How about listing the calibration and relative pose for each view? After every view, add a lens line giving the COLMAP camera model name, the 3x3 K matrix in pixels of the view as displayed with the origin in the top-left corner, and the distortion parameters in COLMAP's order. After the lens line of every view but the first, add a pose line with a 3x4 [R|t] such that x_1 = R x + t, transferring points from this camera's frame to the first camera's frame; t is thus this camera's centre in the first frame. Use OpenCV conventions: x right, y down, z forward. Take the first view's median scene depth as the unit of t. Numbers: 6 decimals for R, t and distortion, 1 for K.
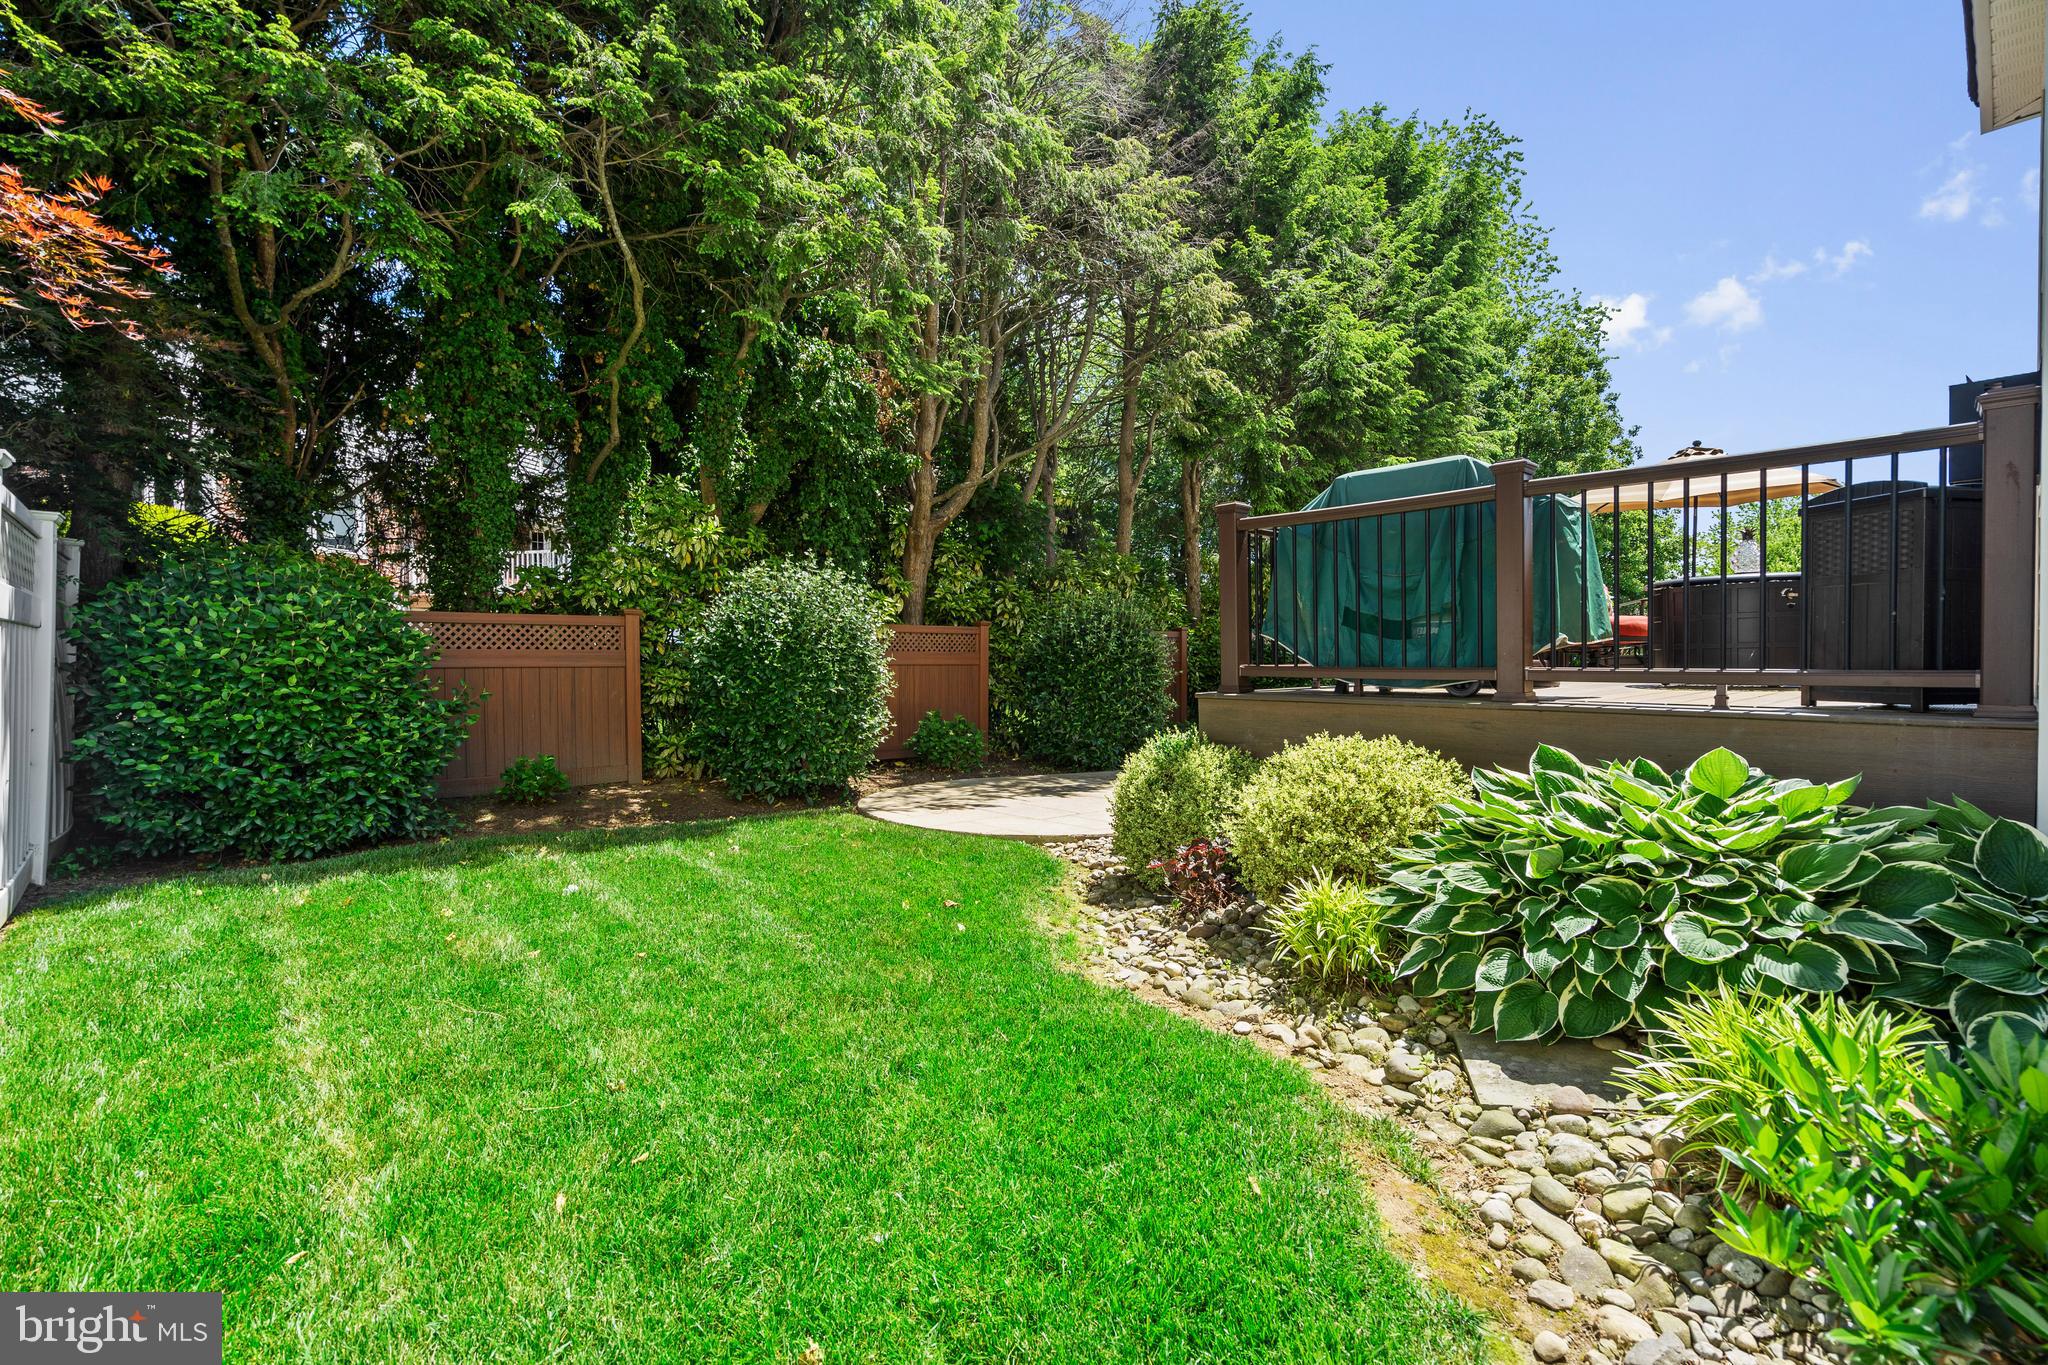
lens RADIAL K [[929.6, 0, 1024.0], [0, 929.6, 682.5], [0, 0, 1]] dist [-0.004706, 0.000832]
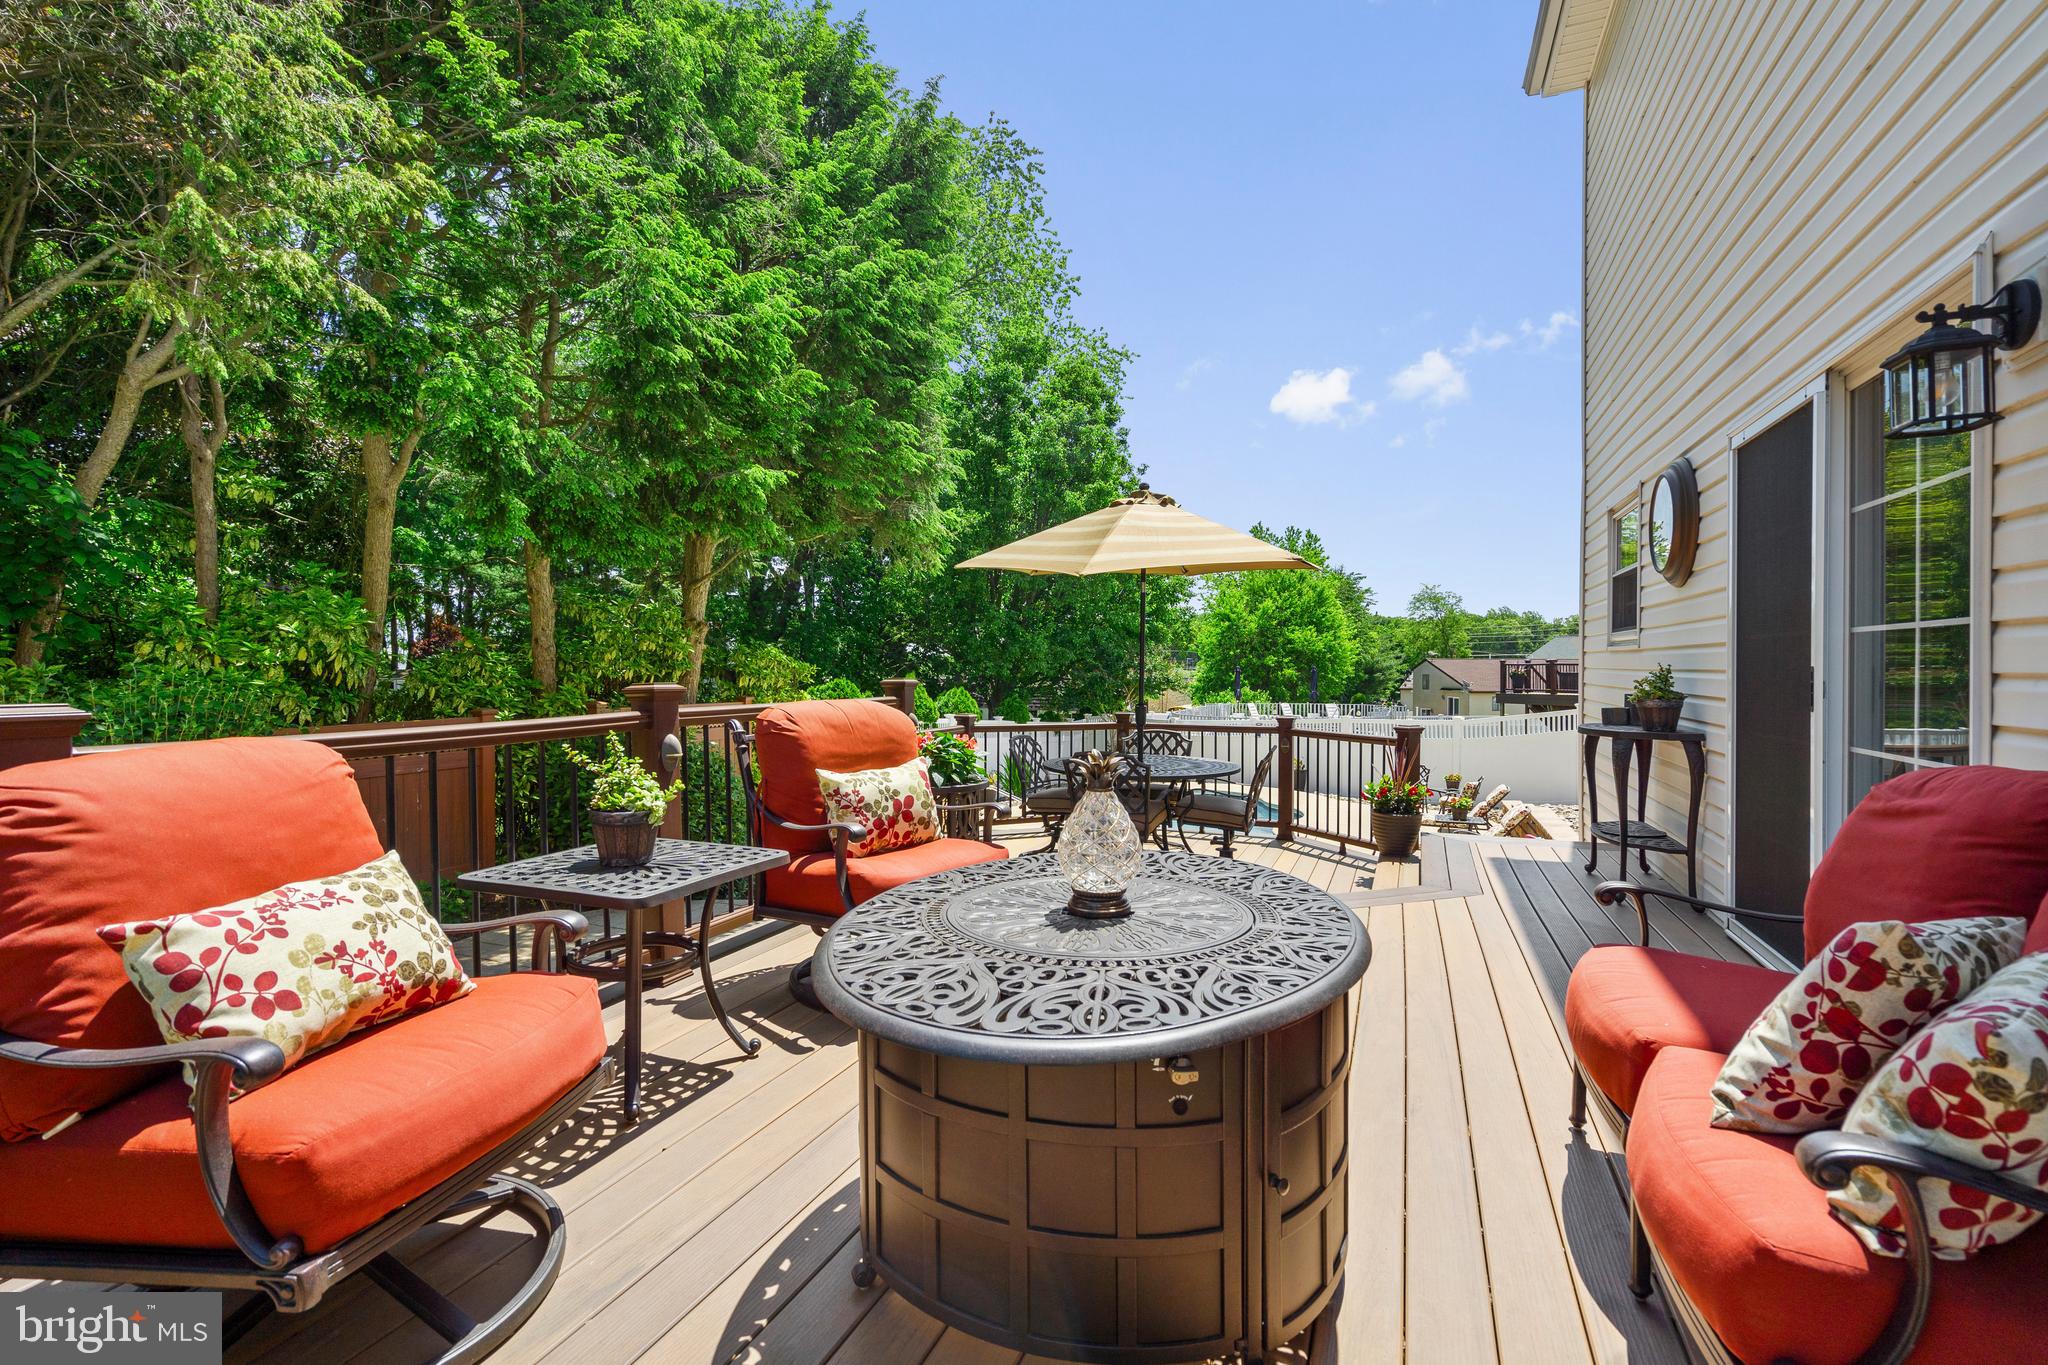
lens RADIAL K [[929.6, 0, 1024.0], [0, 929.6, 682.5], [0, 0, 1]] dist [-0.004706, 0.000832]
pose [[0.908973, -0.001395, 0.416854, 0.143961], [0.002452, 0.999995, -0.001998, -0.045306], [-0.416849, 0.002838, 0.908971, 0.167292]]
